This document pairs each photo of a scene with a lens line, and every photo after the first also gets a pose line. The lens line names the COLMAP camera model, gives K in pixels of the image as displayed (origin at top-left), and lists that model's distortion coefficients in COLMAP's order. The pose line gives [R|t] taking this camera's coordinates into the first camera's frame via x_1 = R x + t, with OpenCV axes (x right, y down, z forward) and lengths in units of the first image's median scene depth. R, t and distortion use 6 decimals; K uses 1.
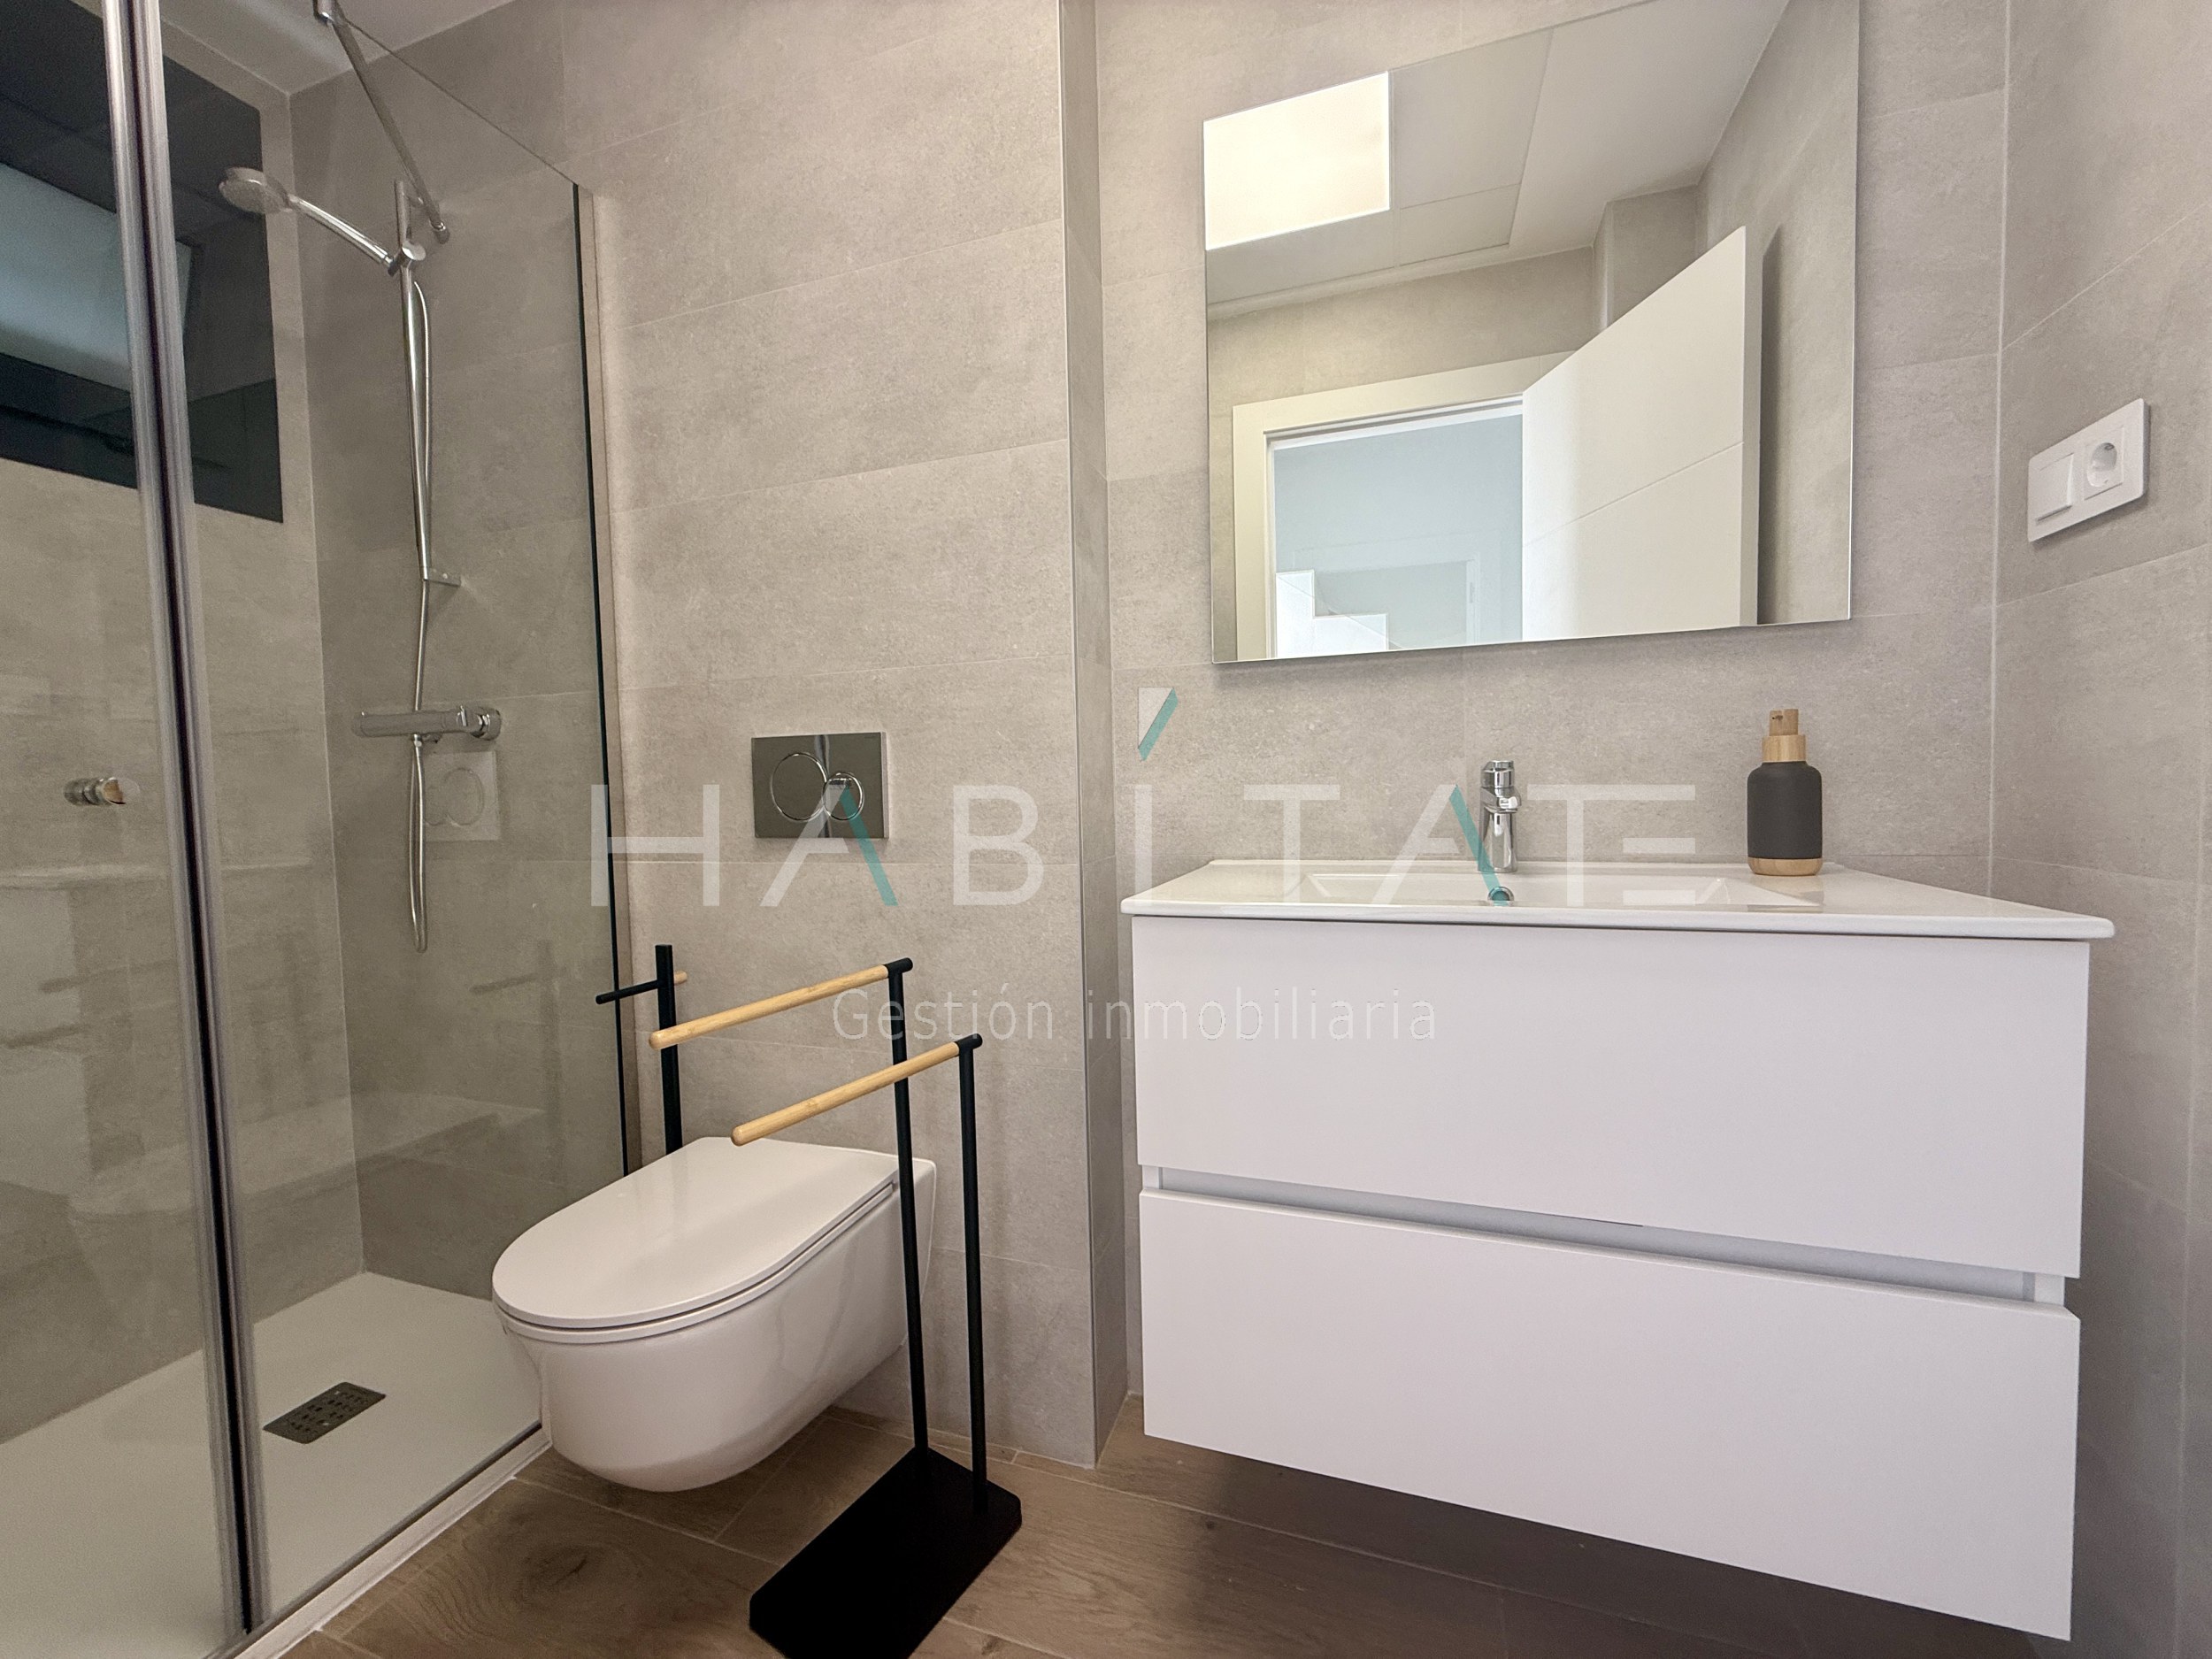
lens RADIAL K [[884.1, 0, 1095.6], [0, 884.1, 836.7], [0, 0, 1]] dist [0.000076, 0.000066]
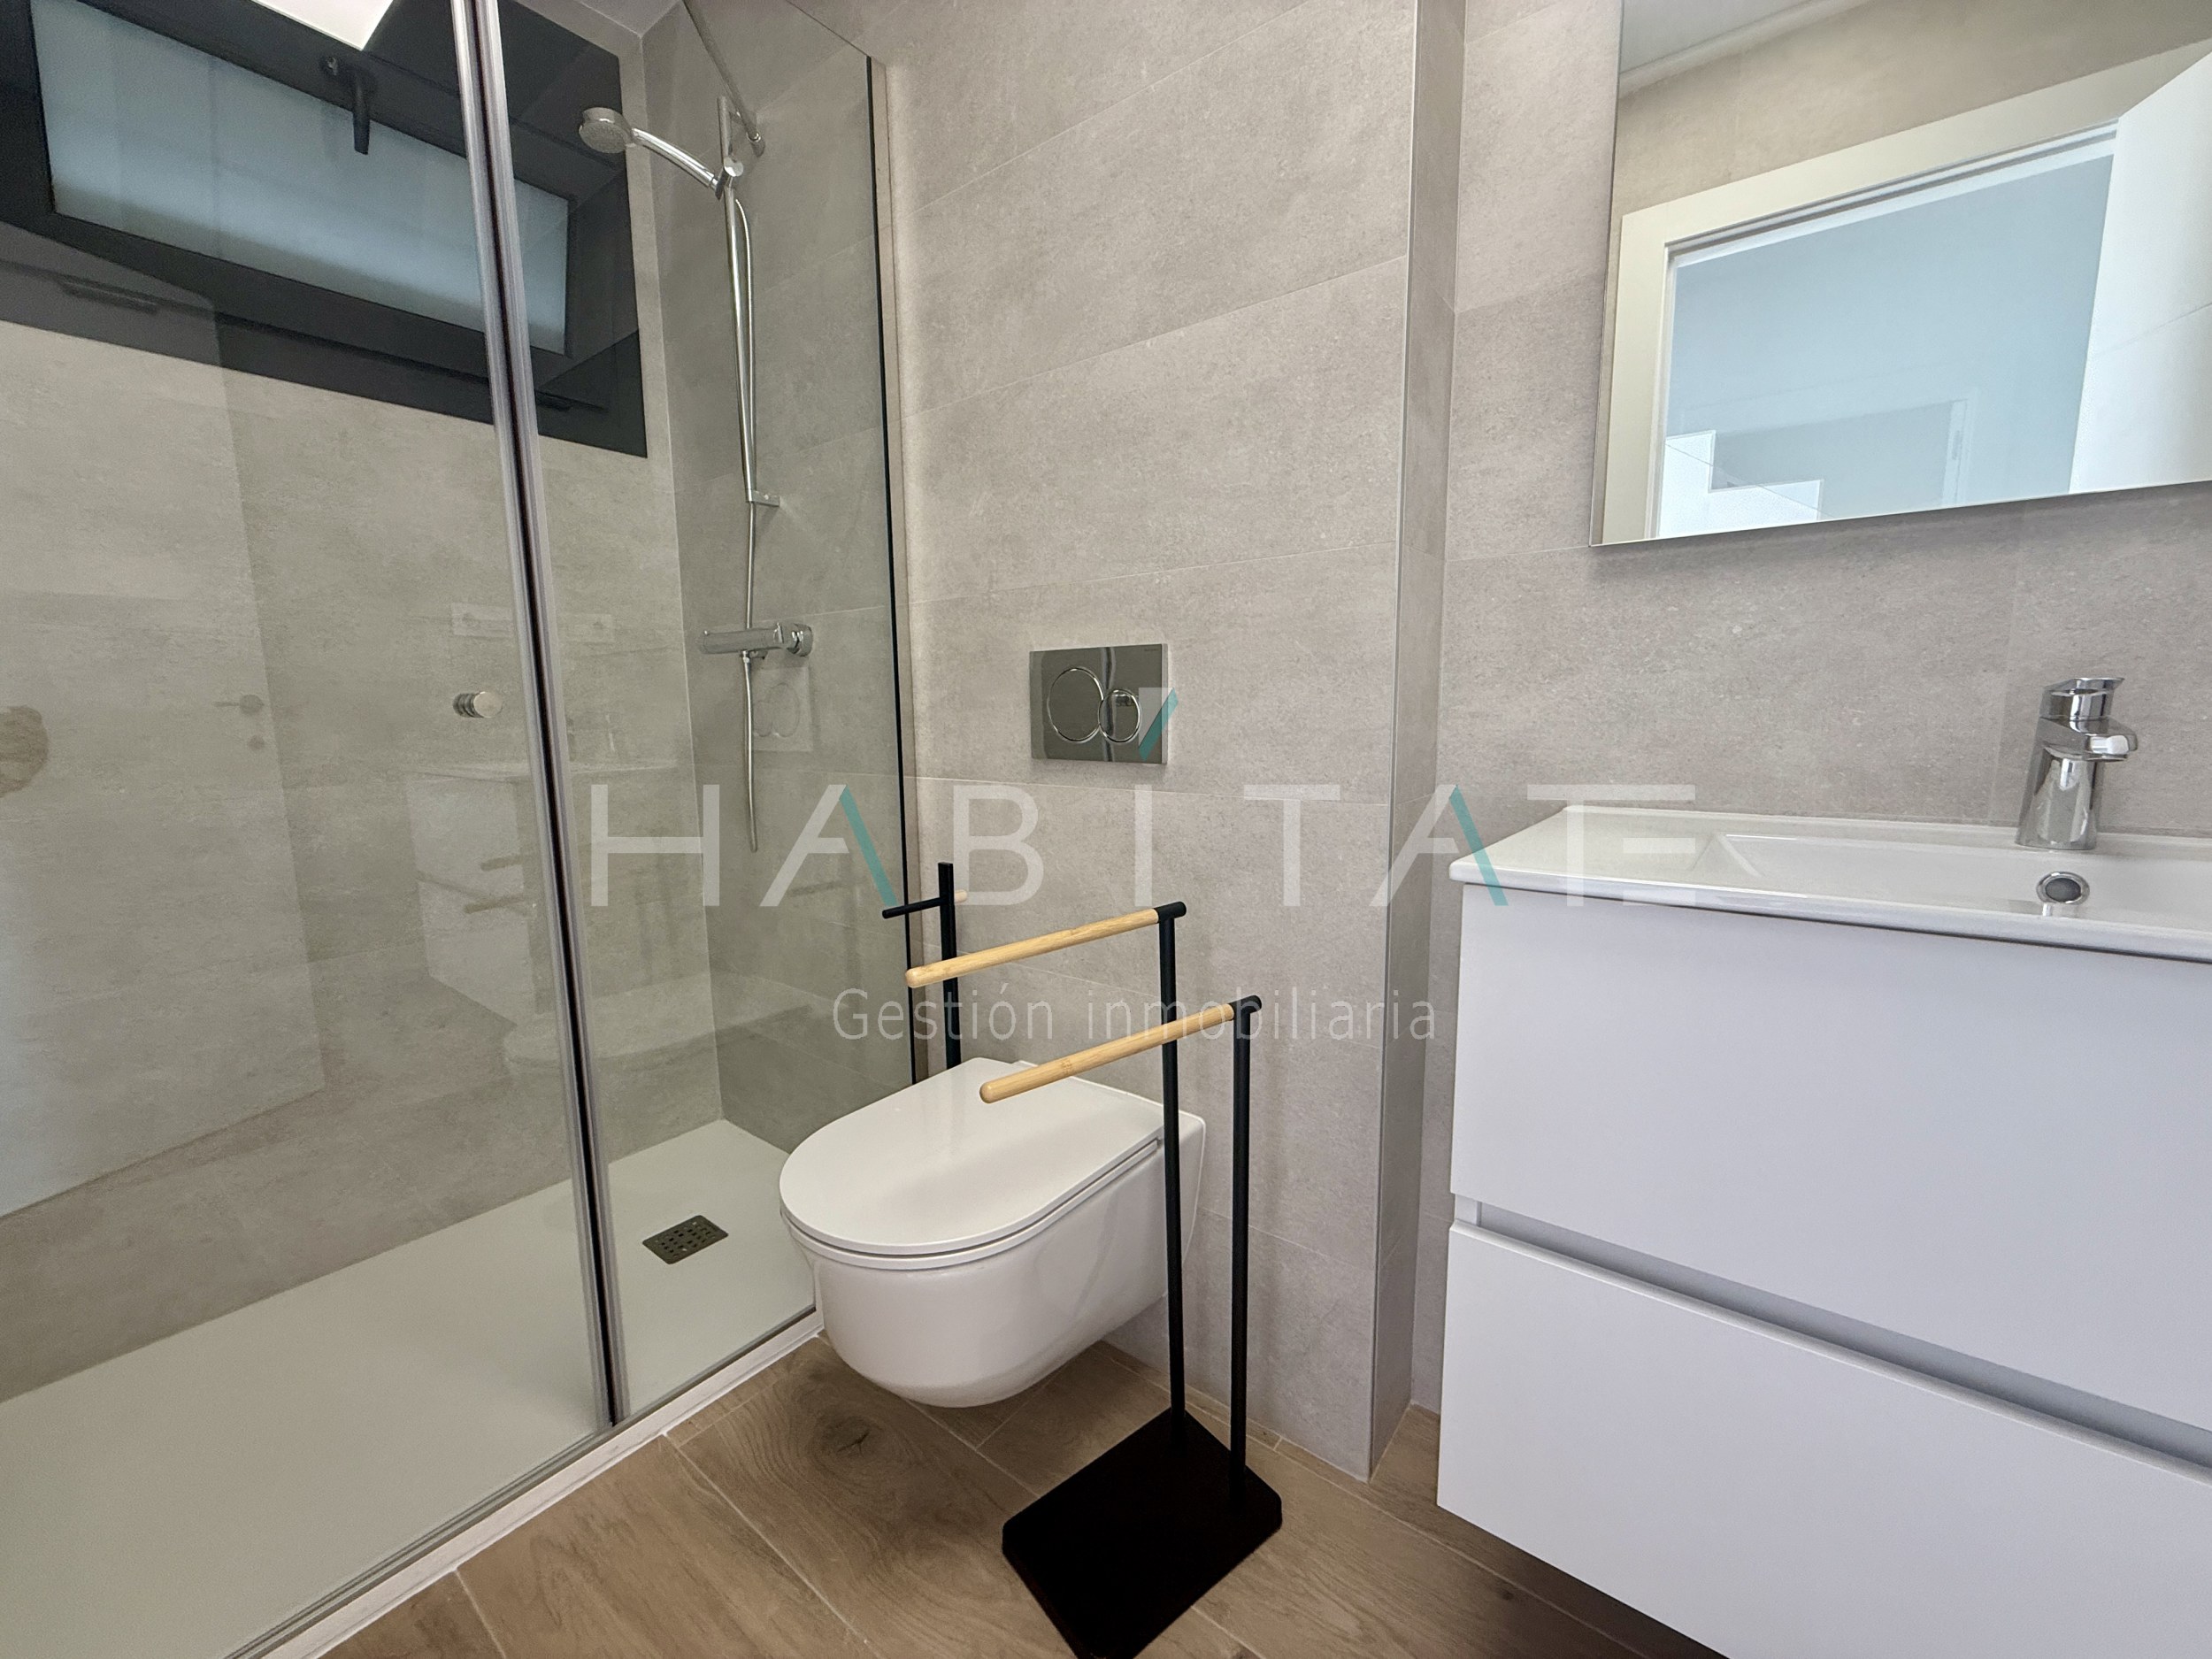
lens RADIAL K [[884.1, 0, 1103.4], [0, 884.1, 837.2], [0, 0, 1]] dist [0.000076, 0.000066]
pose [[0.949232, 0.056289, -0.309501, -0.014212], [-0.026456, 0.994660, 0.099757, -0.012685], [0.313464, -0.086504, 0.945652, 0.128647]]
